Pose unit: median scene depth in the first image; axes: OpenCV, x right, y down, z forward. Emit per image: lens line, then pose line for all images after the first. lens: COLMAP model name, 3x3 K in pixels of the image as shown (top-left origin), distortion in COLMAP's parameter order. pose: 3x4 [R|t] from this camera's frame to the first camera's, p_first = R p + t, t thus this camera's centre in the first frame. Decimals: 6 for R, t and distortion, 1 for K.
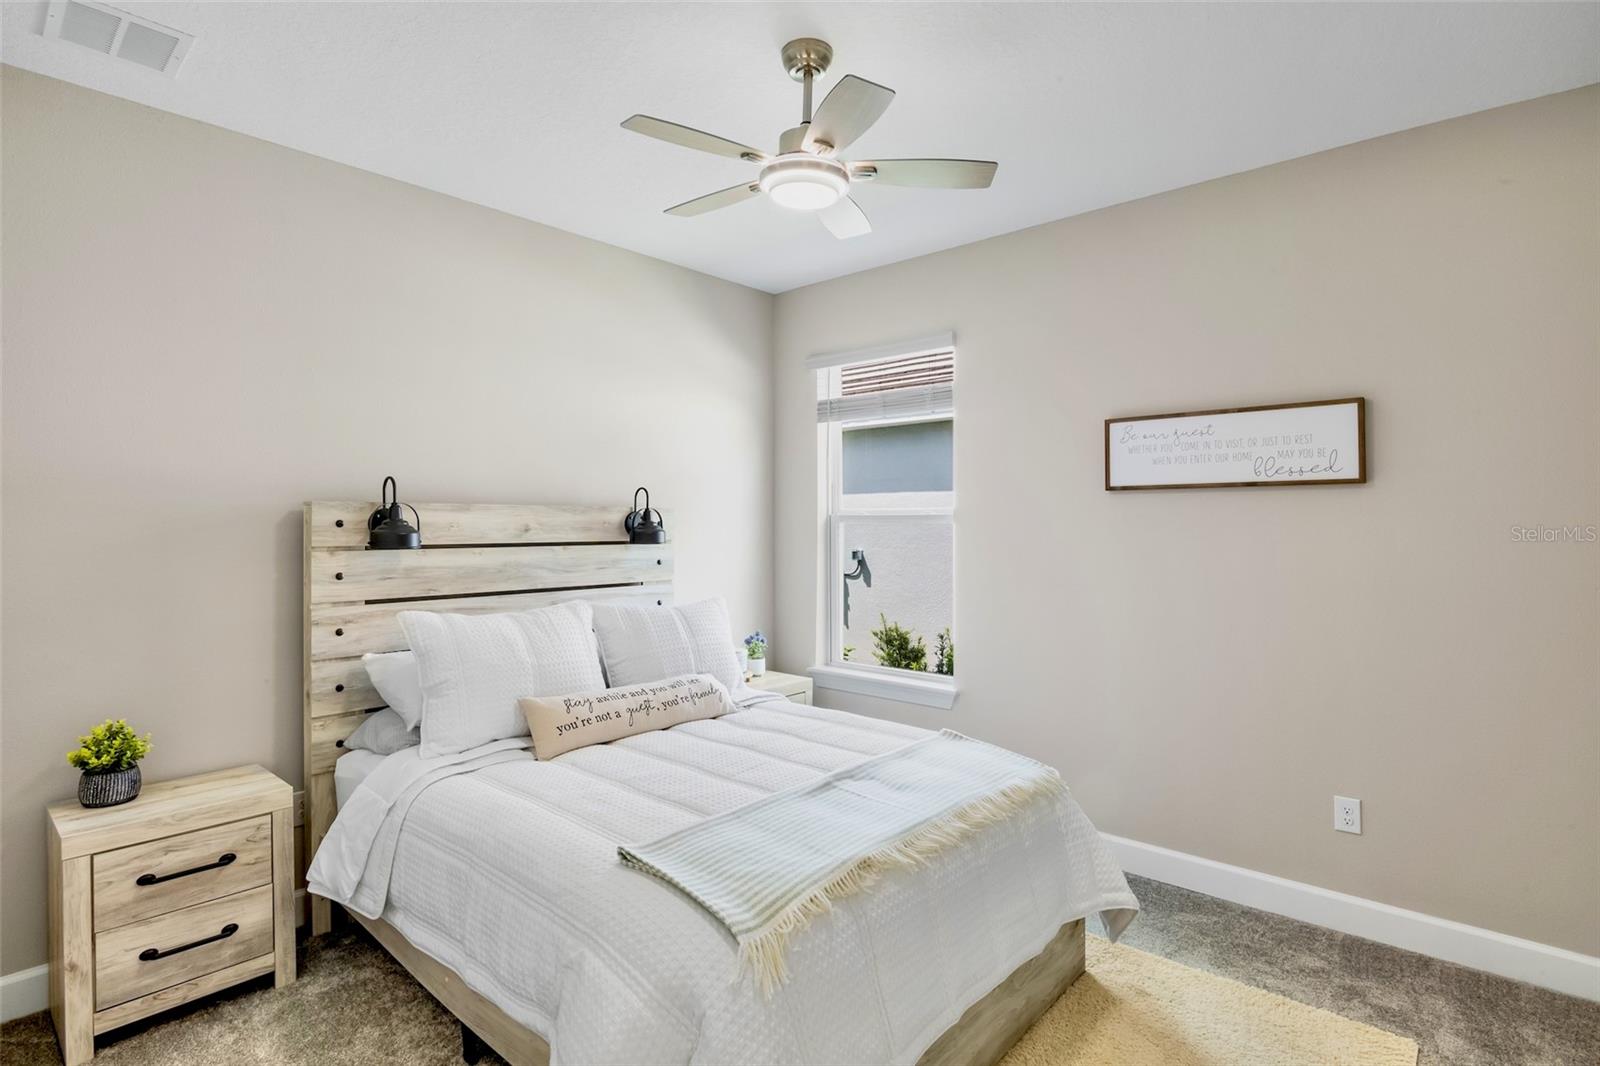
lens RADIAL K [[801.1, 0, 791.1], [0, 801.1, 520.7], [0, 0, 1]] dist [-0.020510, -0.001048]
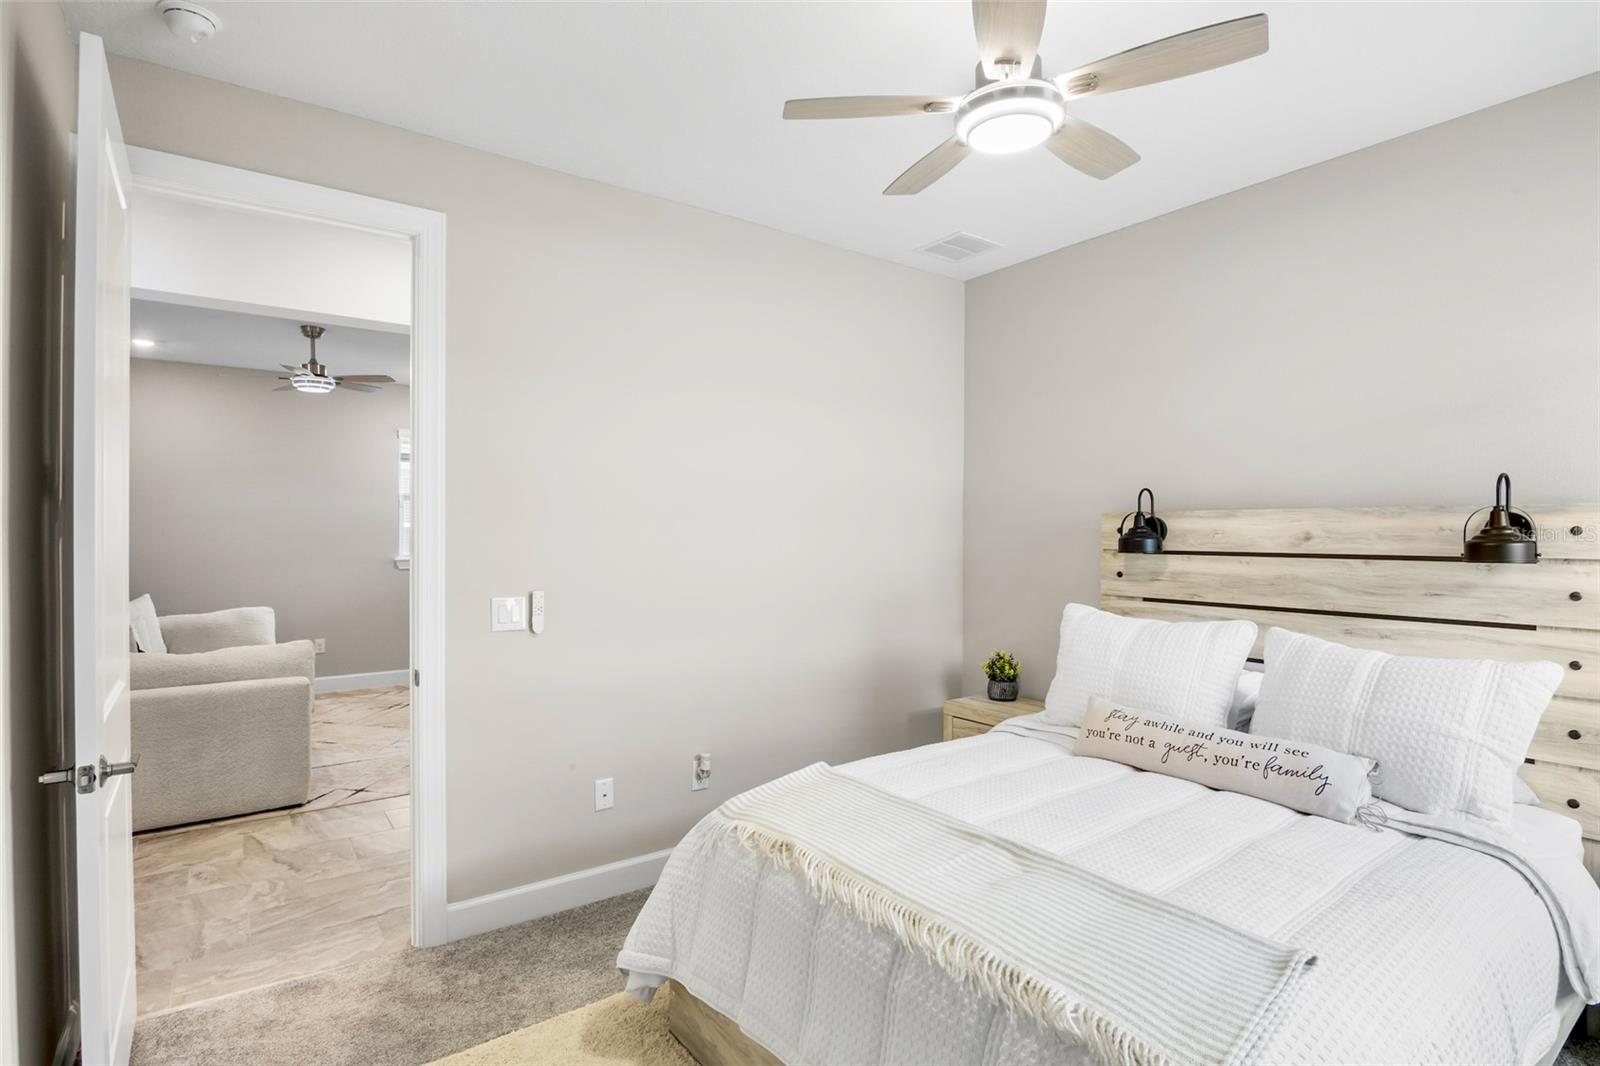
lens RADIAL K [[796.0, 0, 800.0], [0, 796.0, 533.0], [0, 0, 1]] dist [-0.001020, -0.000275]
pose [[-0.205253, 0.001056, -0.978708, 0.650211], [0.002011, 0.999998, 0.000657, 0.005123], [0.978707, -0.001834, -0.205255, 0.708189]]
